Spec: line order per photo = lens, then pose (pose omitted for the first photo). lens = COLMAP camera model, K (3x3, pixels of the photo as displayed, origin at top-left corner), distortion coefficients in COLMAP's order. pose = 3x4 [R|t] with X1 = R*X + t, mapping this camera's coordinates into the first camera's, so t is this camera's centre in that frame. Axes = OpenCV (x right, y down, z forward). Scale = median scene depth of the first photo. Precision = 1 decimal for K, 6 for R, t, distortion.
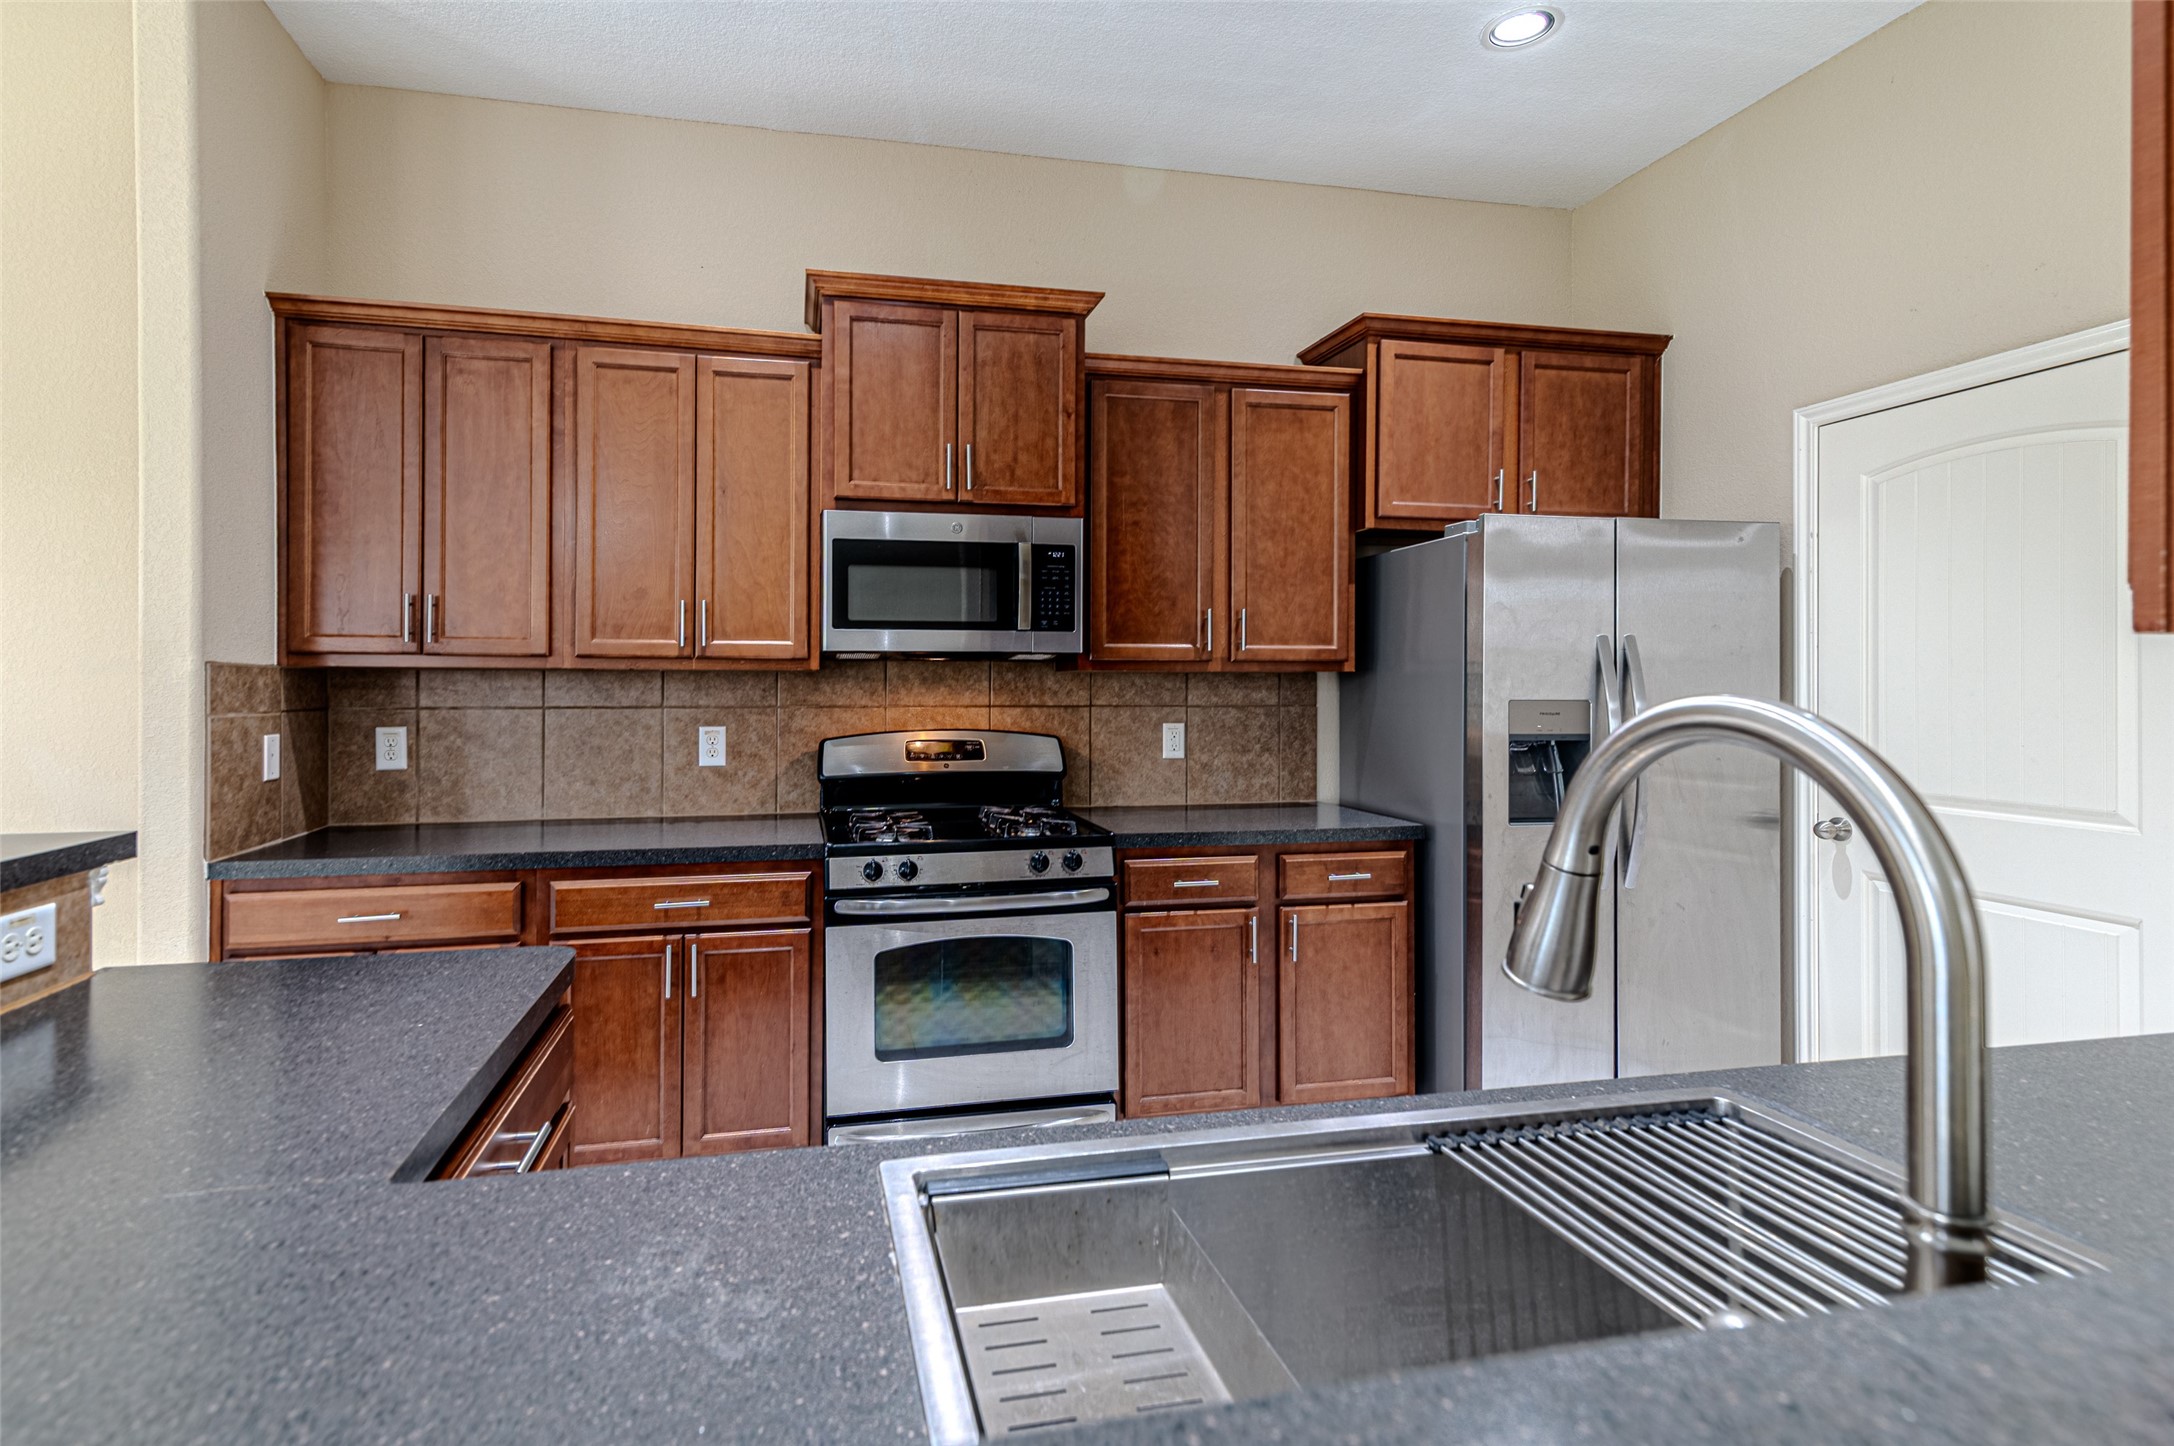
lens RADIAL K [[990.5, 0, 1071.7], [0, 990.5, 681.0], [0, 0, 1]] dist [0.016577, -0.001228]
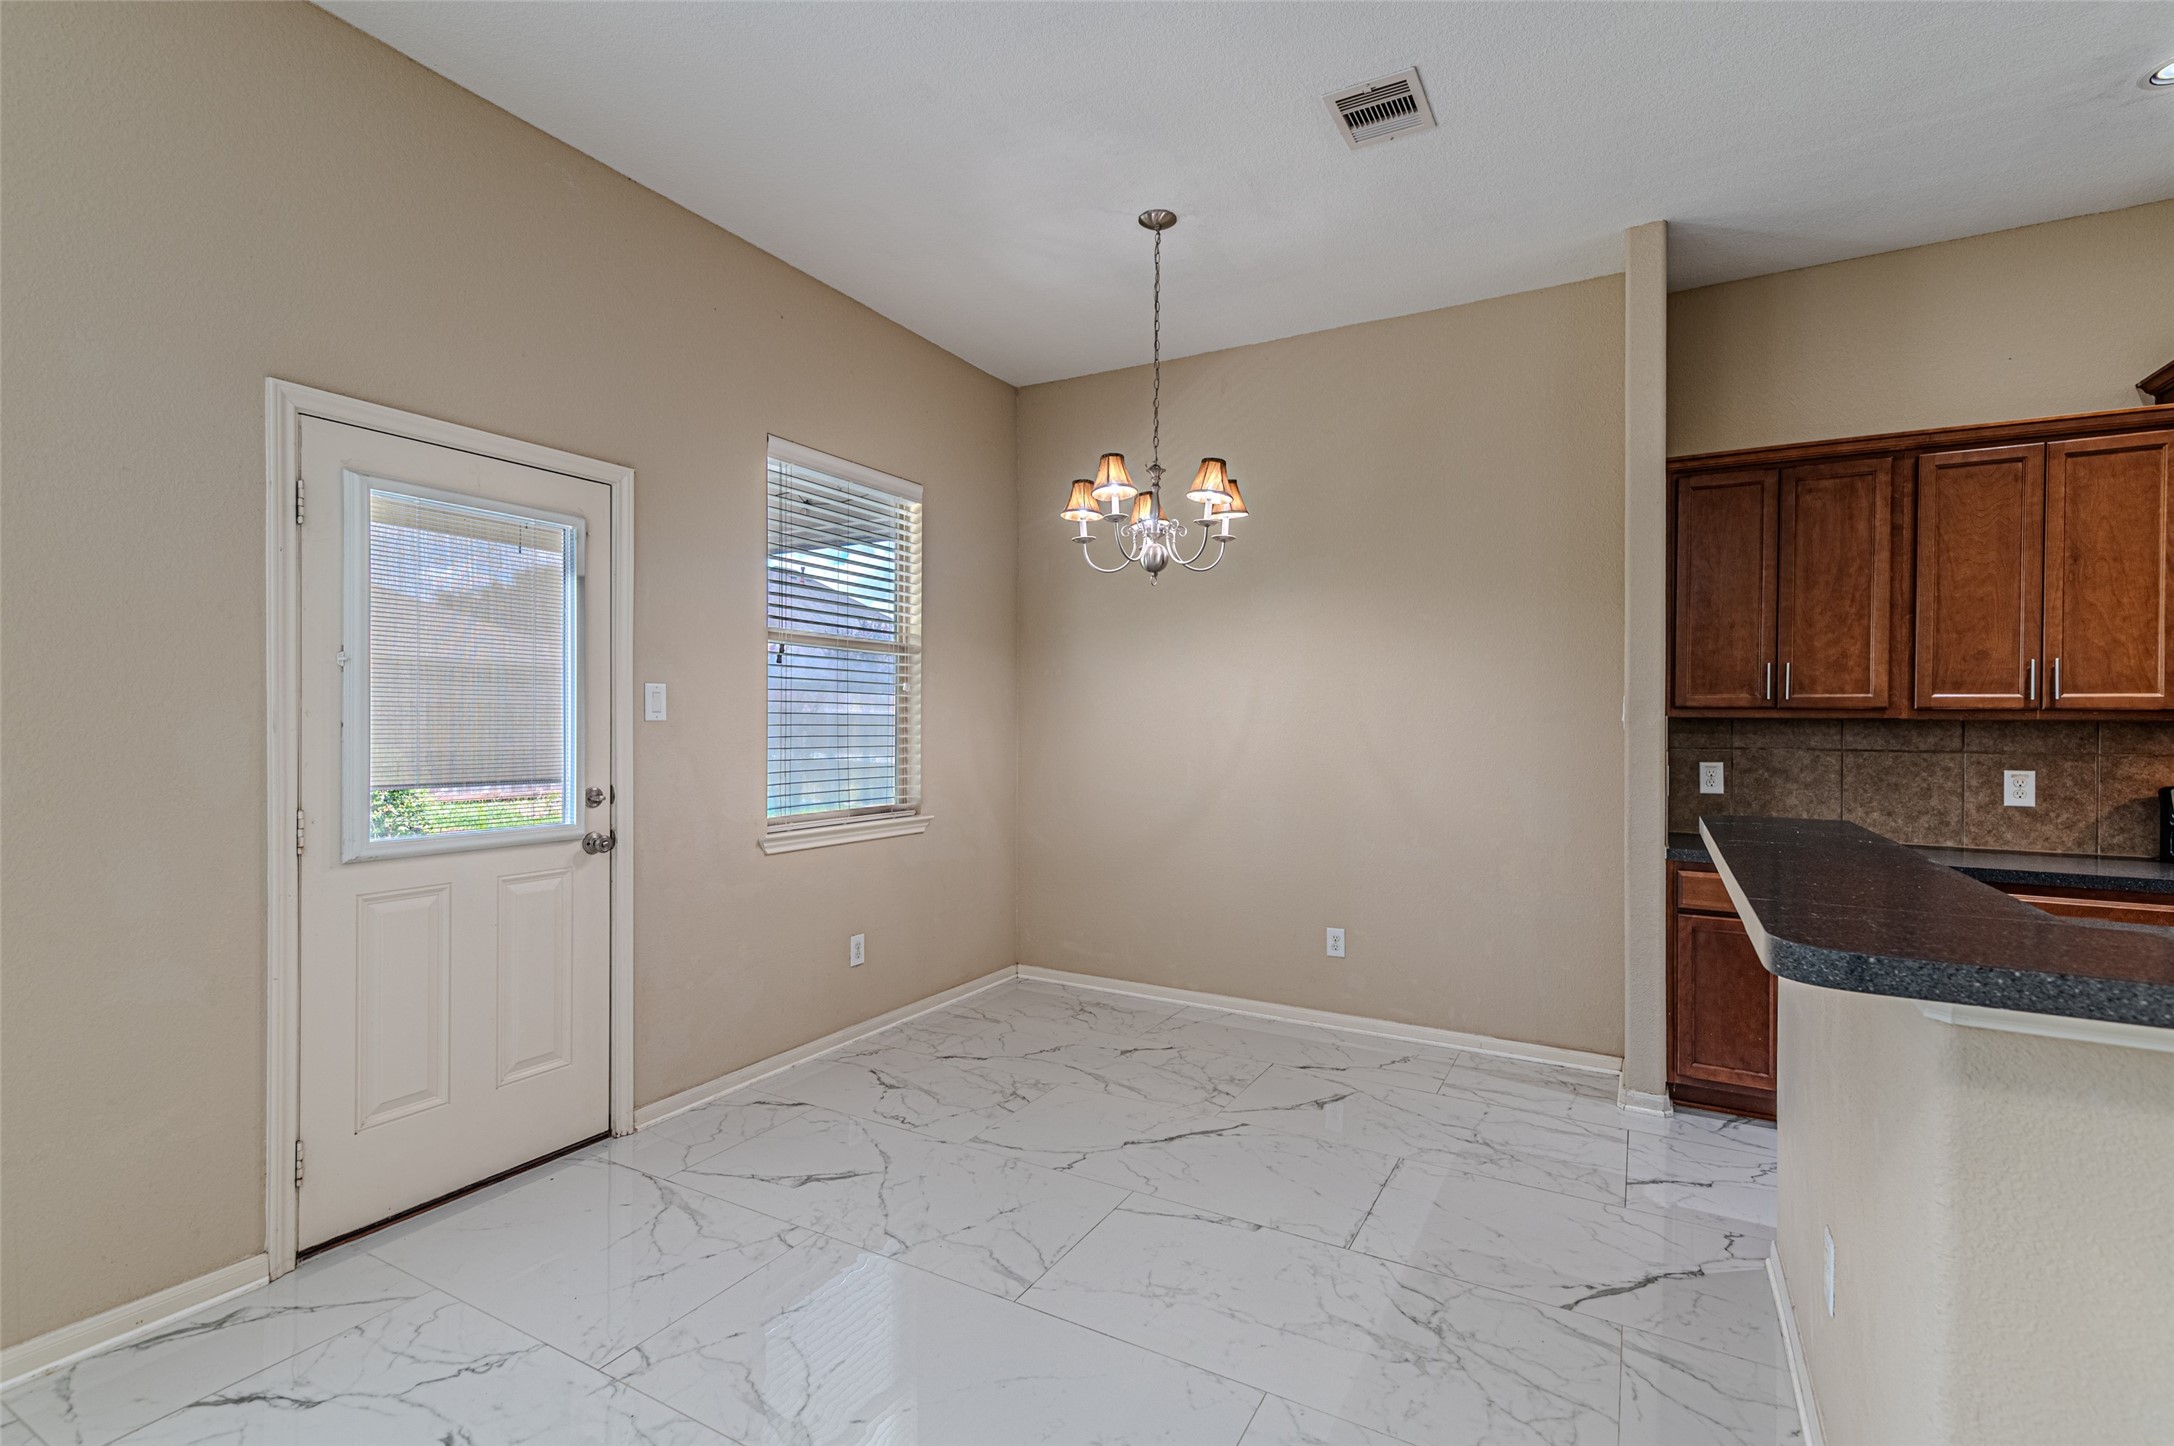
lens RADIAL K [[990.5, 0, 1100.4], [0, 990.5, 718.8], [0, 0, 1]] dist [0.016577, -0.001228]
pose [[0.760662, 0.004303, -0.649134, -0.434223], [-0.004400, 0.999989, 0.001473, -0.009700], [0.649134, 0.001735, 0.760672, -0.544312]]
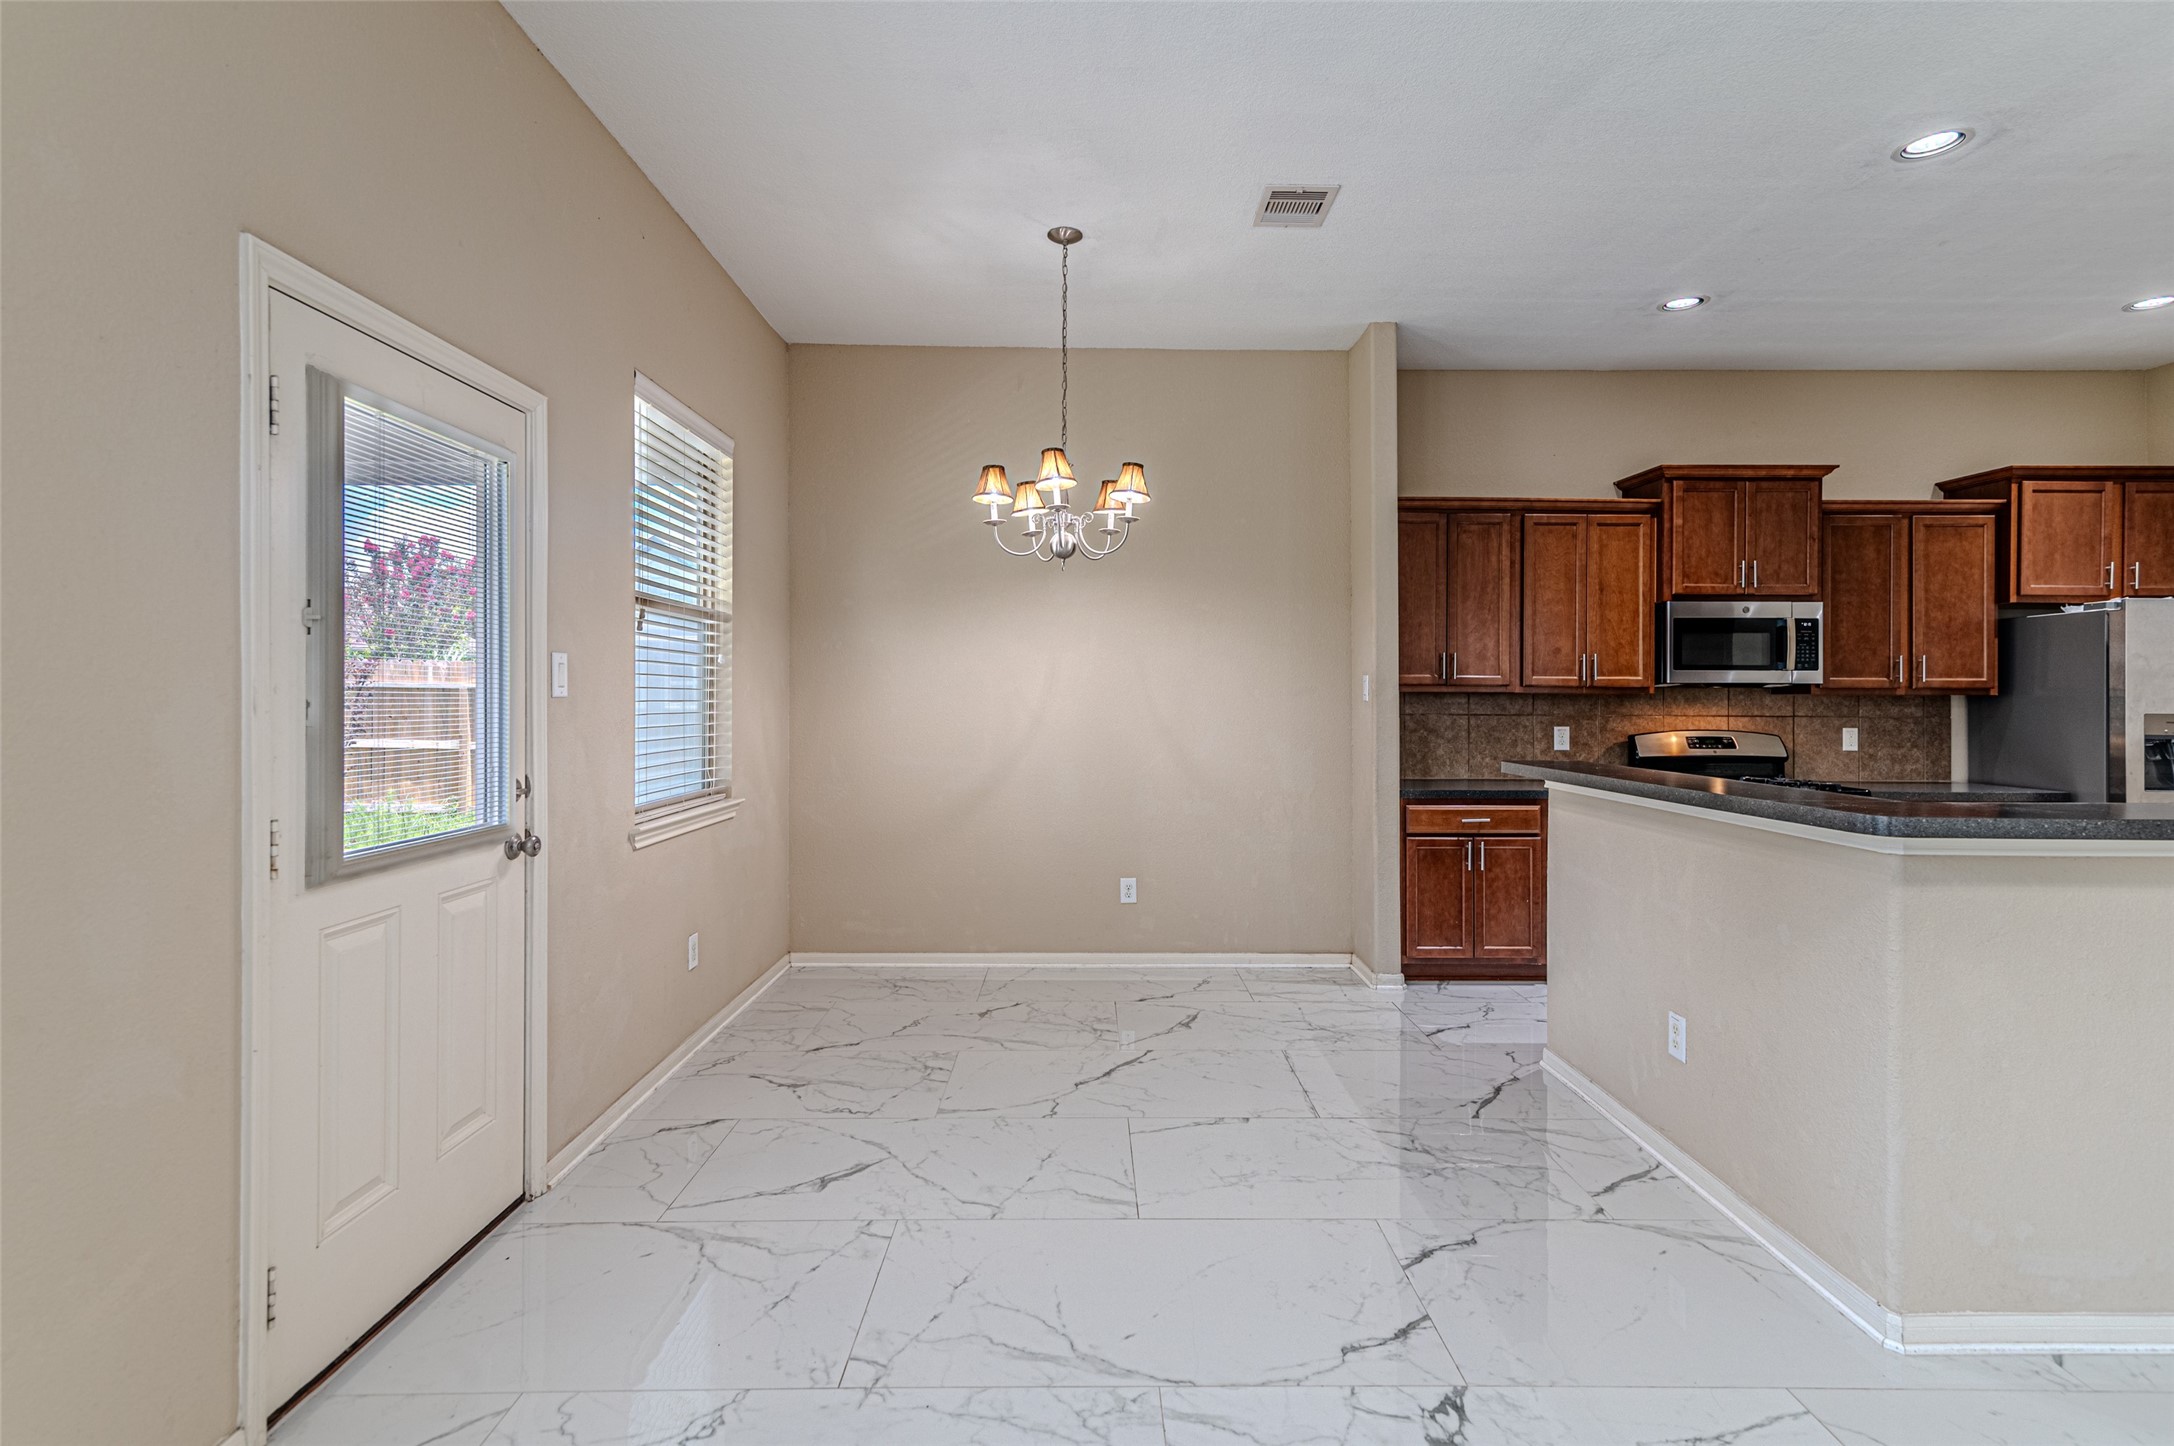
lens RADIAL K [[990.5, 0, 1104.1], [0, 990.5, 689.6], [0, 0, 1]] dist [0.016577, -0.001228]
pose [[0.982932, 0.001526, -0.183963, -0.855728], [-0.002556, 0.999982, -0.005362, -0.006795], [0.183952, 0.005741, 0.982919, -0.846785]]
